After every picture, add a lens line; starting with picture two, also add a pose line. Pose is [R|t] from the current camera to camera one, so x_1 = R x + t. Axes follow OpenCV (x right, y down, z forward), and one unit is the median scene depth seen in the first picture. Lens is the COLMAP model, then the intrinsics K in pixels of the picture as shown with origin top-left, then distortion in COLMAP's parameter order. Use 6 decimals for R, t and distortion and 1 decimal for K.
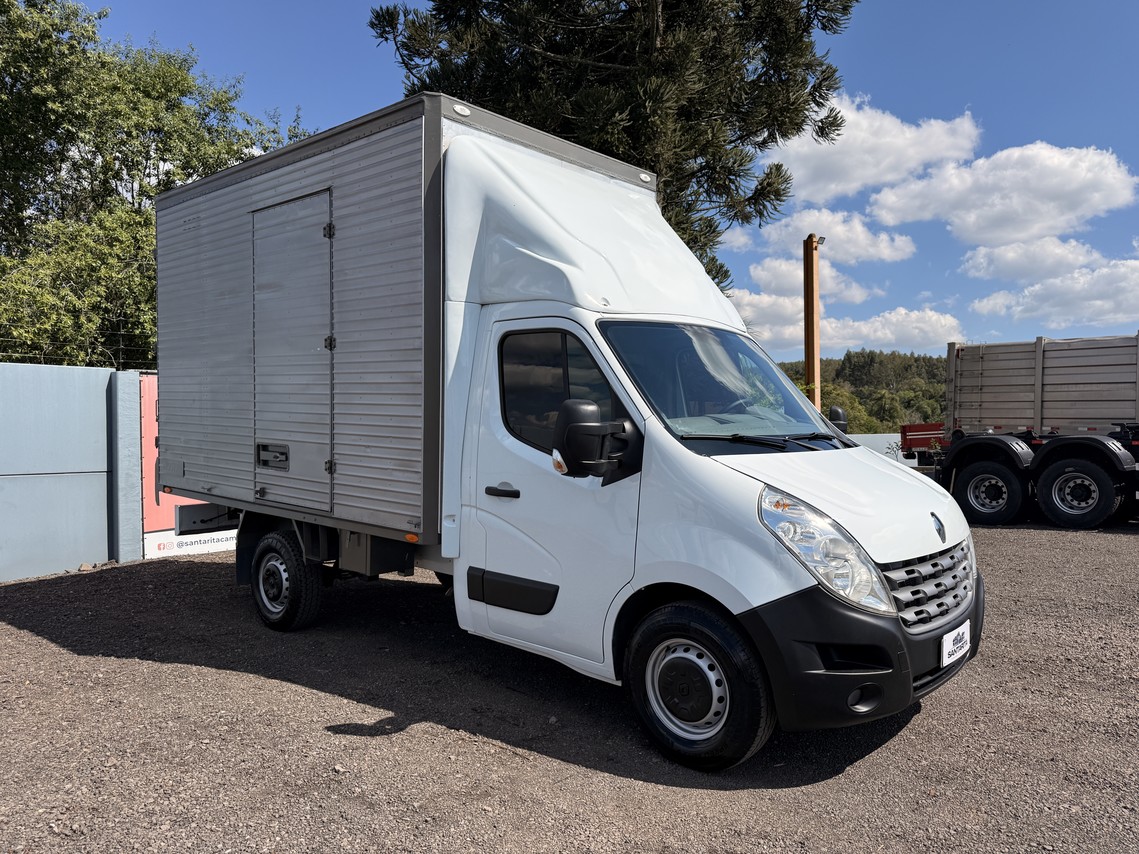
lens RADIAL K [[803.3, 0, 569.5], [0, 803.3, 427.0], [0, 0, 1]] dist [0.180255, -0.282432]
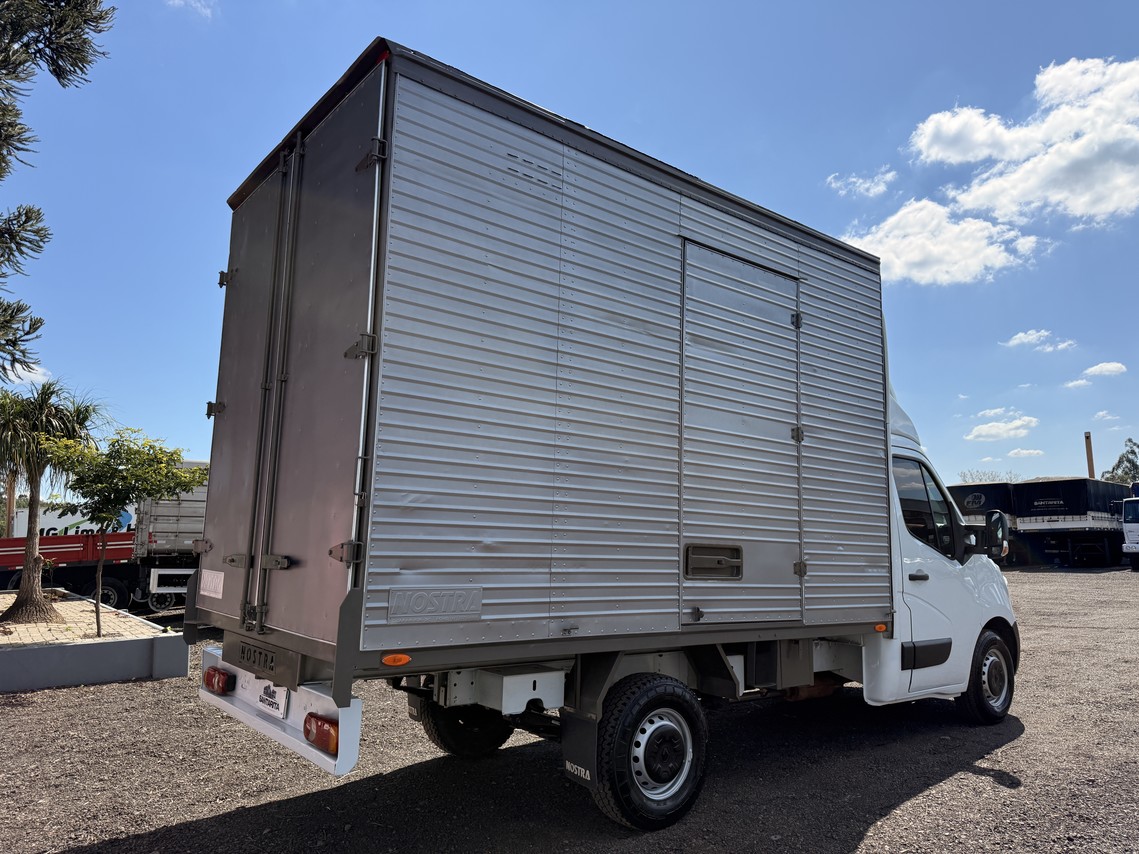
lens RADIAL K [[780.1, 0, 578.1], [0, 780.1, 423.3], [0, 0, 1]] dist [0.130747, -0.212376]
pose [[0.158619, 0.146009, 0.976484, -1.366524], [0.006841, 0.988819, -0.148965, 0.020061], [-0.987316, 0.030309, 0.155847, 1.240059]]
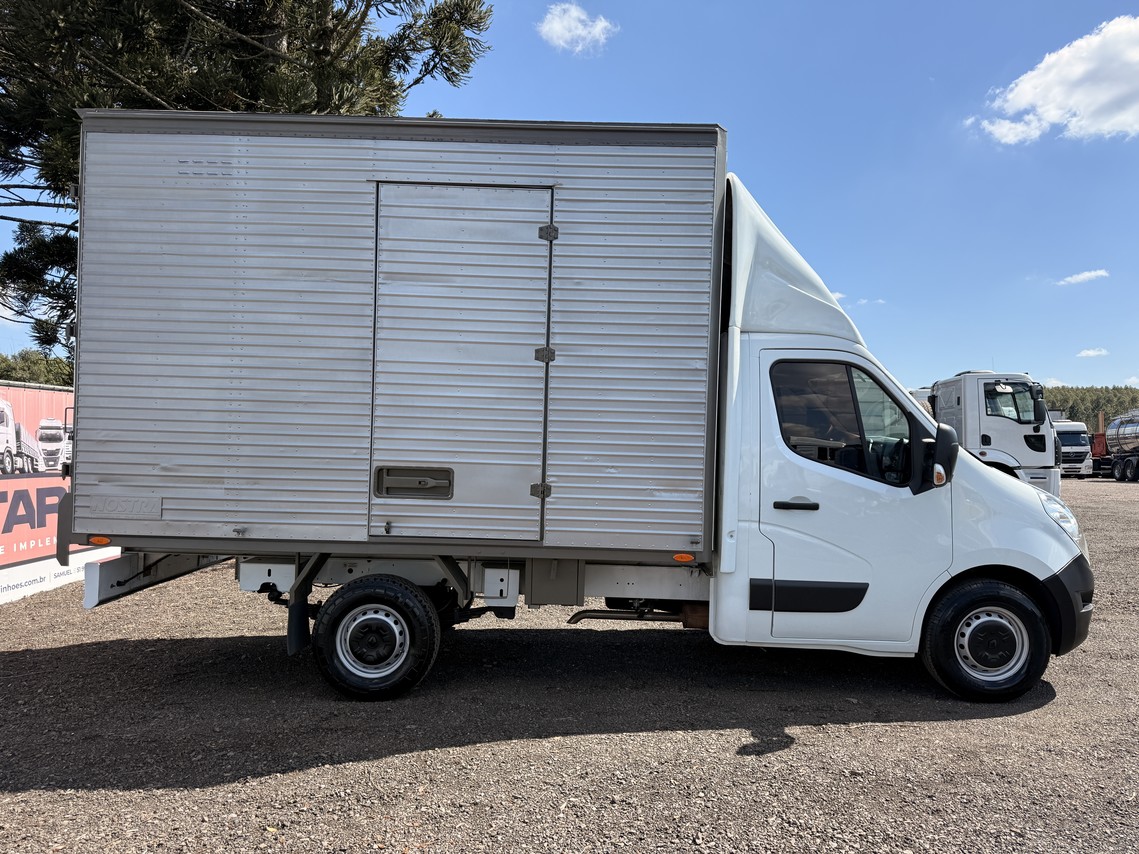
lens RADIAL K [[780.1, 0, 578.1], [0, 780.1, 423.3], [0, 0, 1]] dist [0.130747, -0.212376]
pose [[0.745388, 0.021224, 0.666293, -0.945435], [0.002652, 0.999391, -0.034801, 0.005244], [-0.666626, 0.027707, 0.744878, 0.367077]]
